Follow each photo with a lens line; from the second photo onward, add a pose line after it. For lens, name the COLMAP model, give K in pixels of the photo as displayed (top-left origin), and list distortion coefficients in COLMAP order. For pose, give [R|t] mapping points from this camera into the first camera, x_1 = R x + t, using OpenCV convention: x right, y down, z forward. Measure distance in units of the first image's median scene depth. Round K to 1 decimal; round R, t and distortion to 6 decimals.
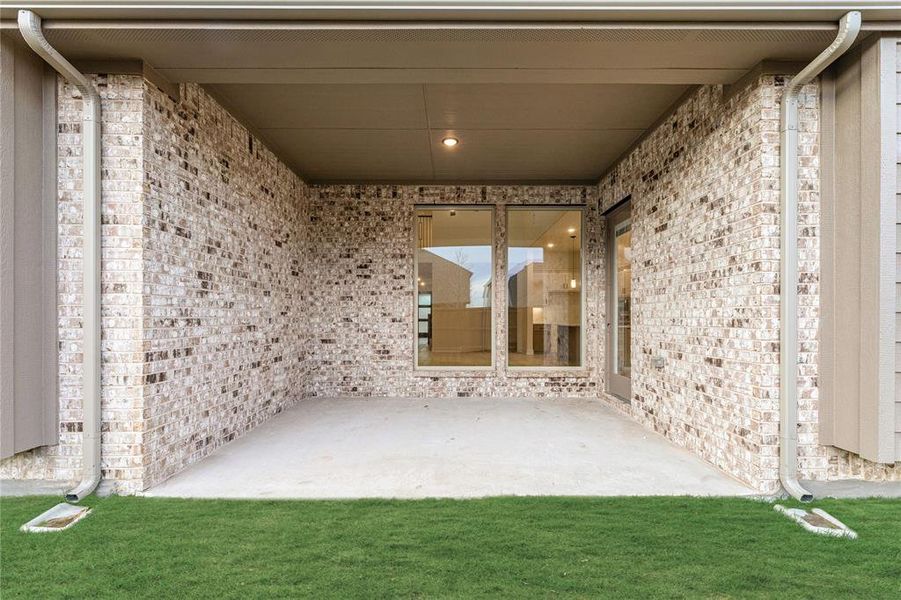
lens RADIAL K [[367.6, 0, 449.2], [0, 367.6, 315.4], [0, 0, 1]] dist [-0.000889, -0.000194]
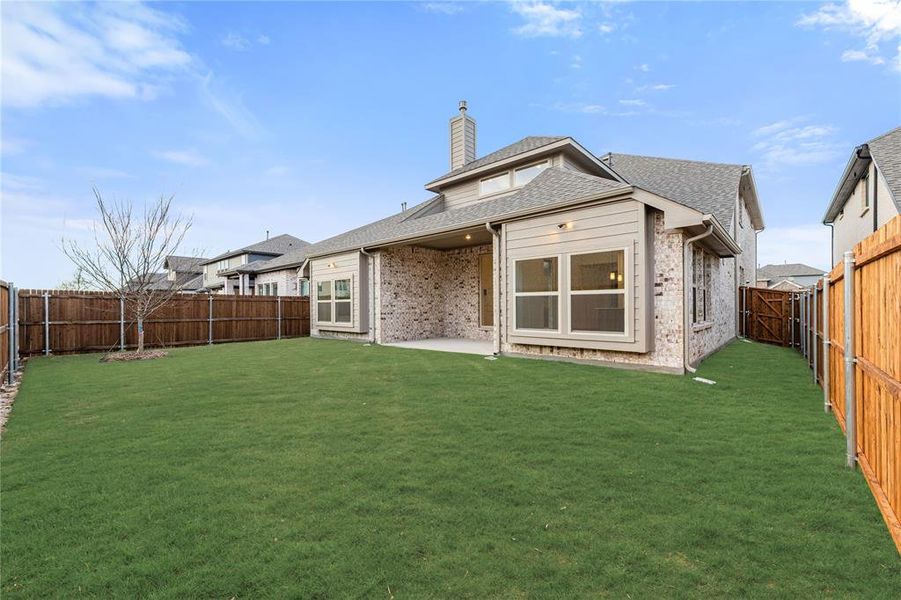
lens RADIAL K [[367.1, 0, 450.5], [0, 367.1, 300.0], [0, 0, 1]] dist [0.001968, 0.000195]
pose [[0.746101, -0.021357, -0.665490, 2.282617], [0.013193, 0.999763, -0.017294, 0.030475], [0.665702, 0.004123, 0.746206, -1.450489]]
